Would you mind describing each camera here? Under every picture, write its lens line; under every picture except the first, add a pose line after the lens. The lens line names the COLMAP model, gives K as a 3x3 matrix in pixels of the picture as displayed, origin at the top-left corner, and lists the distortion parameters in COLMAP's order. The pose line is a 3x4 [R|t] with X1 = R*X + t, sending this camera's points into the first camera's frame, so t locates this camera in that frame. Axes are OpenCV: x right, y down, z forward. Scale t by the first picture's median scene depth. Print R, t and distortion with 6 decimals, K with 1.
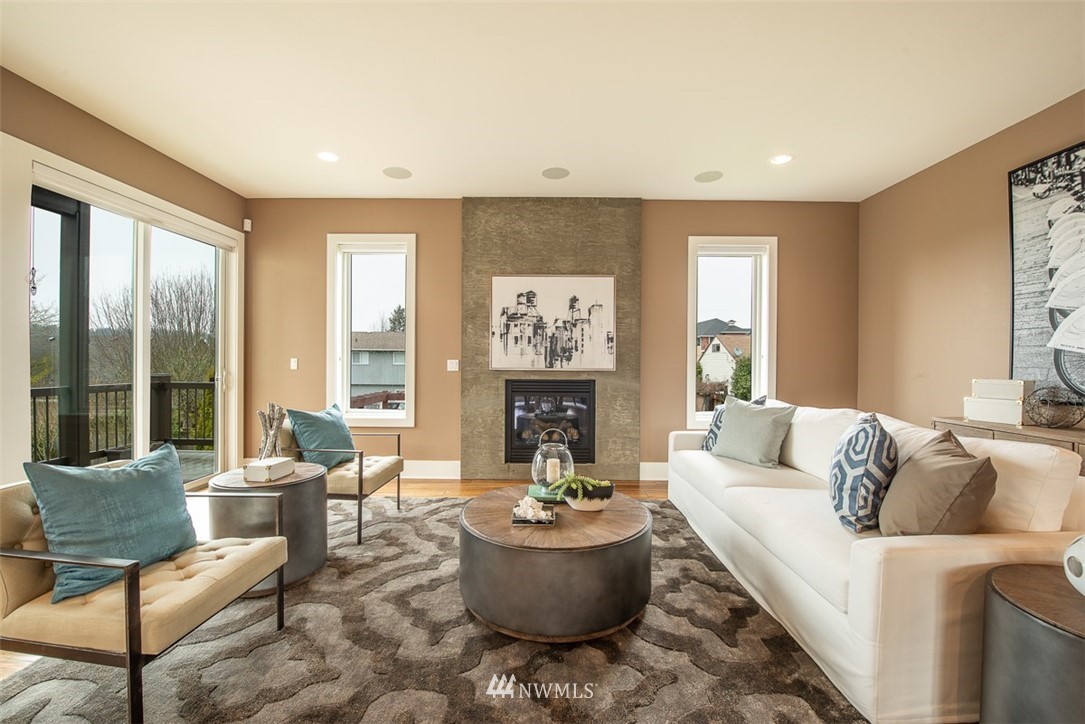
lens RADIAL K [[433.3, 0, 542.6], [0, 433.3, 363.6], [0, 0, 1]] dist [-0.015098, -0.000185]
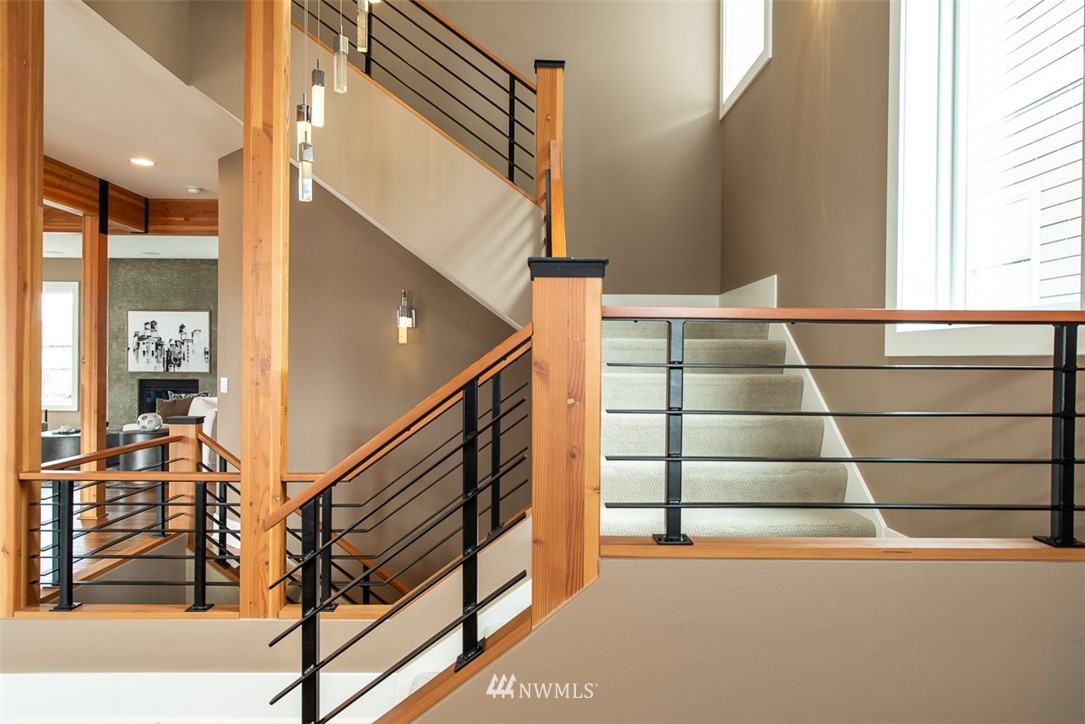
lens RADIAL K [[711.0, 0, 542.2], [0, 711.0, 362.0], [0, 0, 1]] dist [0.003209, 0.000720]
pose [[0.999674, -0.000056, 0.025527, 1.273685], [0.000100, 0.999998, -0.001733, -0.018555], [-0.025527, 0.001735, 0.999673, -1.534574]]
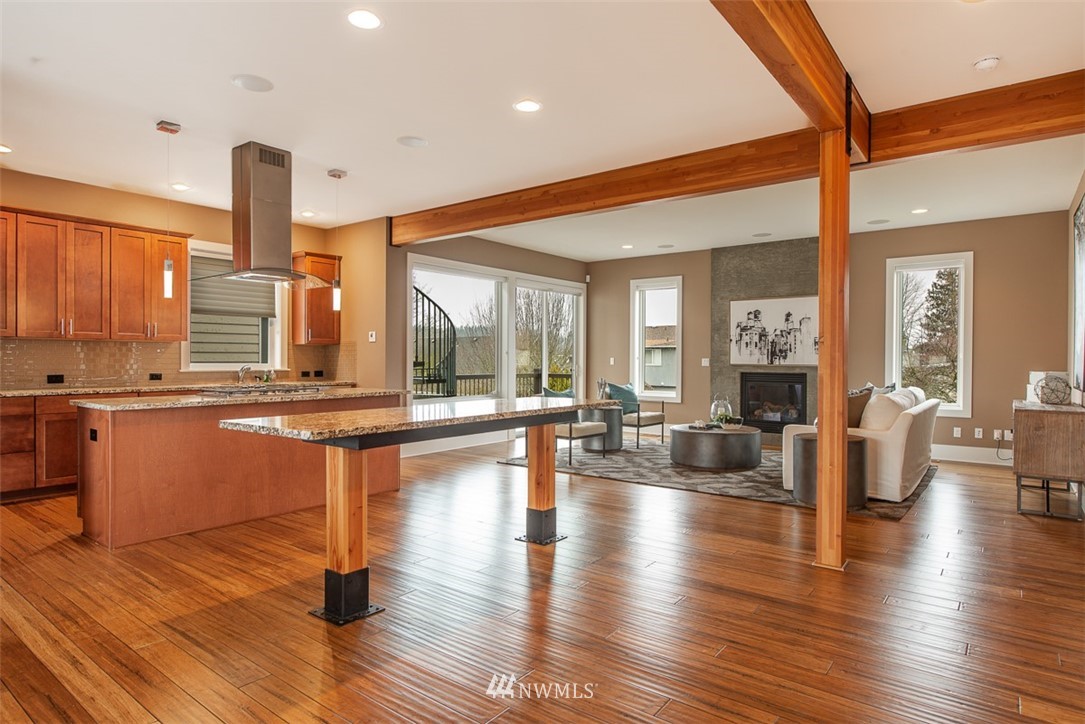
lens RADIAL K [[613.2, 0, 540.5], [0, 613.2, 360.5], [0, 0, 1]] dist [0.003785, -0.000379]
pose [[0.794341, -0.000934, -0.607471, 0.631246], [-0.001902, 0.999990, -0.004024, 0.007774], [0.607469, 0.004352, 0.794332, -1.030637]]
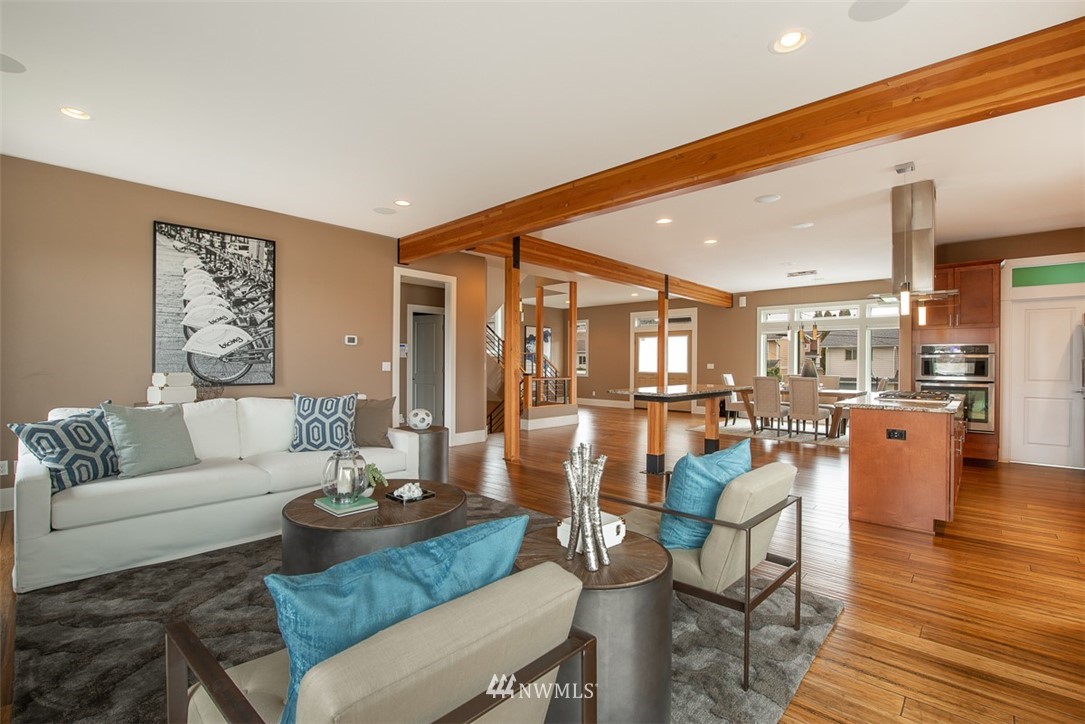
lens RADIAL K [[496.2, 0, 546.4], [0, 496.2, 365.3], [0, 0, 1]] dist [-0.004312, -0.000581]
pose [[-0.752289, -0.011952, 0.658724, -0.816026], [-0.006608, 0.999922, 0.010596, -0.011524], [-0.658800, 0.003618, -0.752310, 1.241548]]
